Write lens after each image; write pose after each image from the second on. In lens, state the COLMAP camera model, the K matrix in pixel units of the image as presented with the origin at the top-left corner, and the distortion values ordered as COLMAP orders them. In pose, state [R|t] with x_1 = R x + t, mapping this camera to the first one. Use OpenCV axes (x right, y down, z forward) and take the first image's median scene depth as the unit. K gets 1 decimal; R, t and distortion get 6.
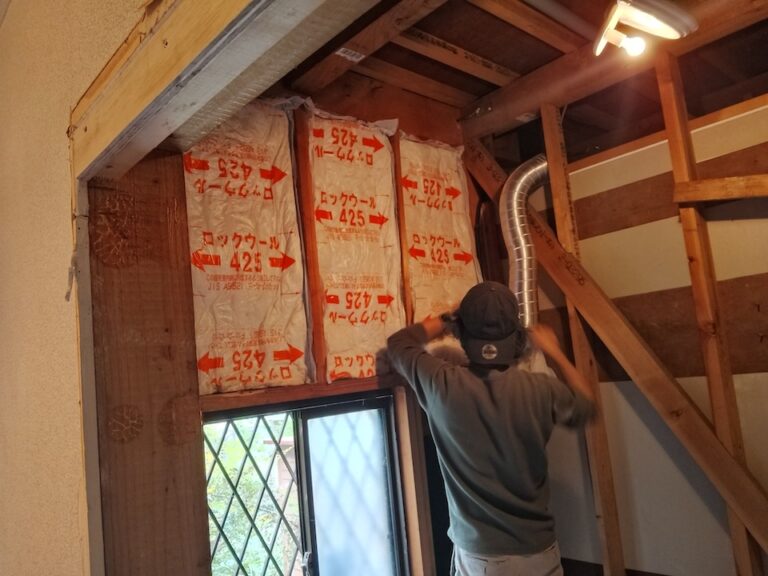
lens RADIAL K [[597.6, 0, 394.0], [0, 597.6, 289.3], [0, 0, 1]] dist [-0.030923, 0.002099]
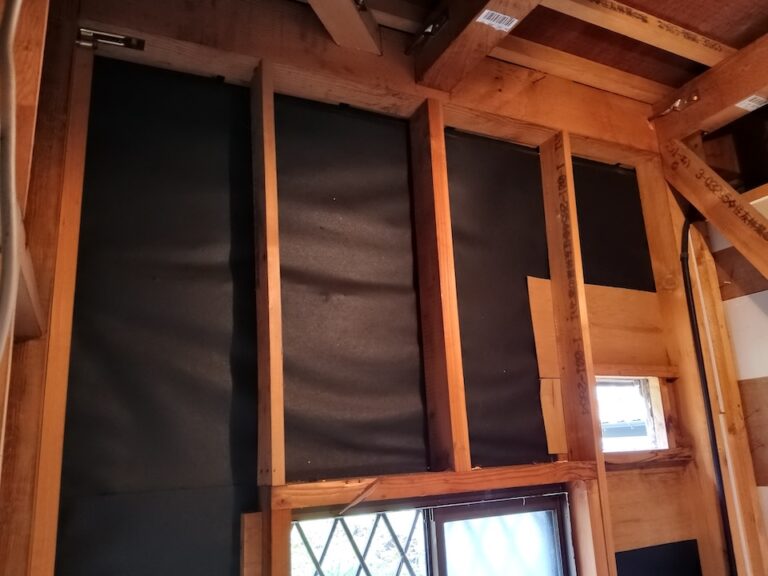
lens RADIAL K [[597.6, 0, 394.0], [0, 597.6, 289.3], [0, 0, 1]] dist [-0.030923, 0.002099]
pose [[0.959727, -0.021091, -0.280140, 0.002383], [-0.008047, 0.994705, -0.102457, 0.012748], [0.280818, 0.100585, 0.954476, 0.247554]]
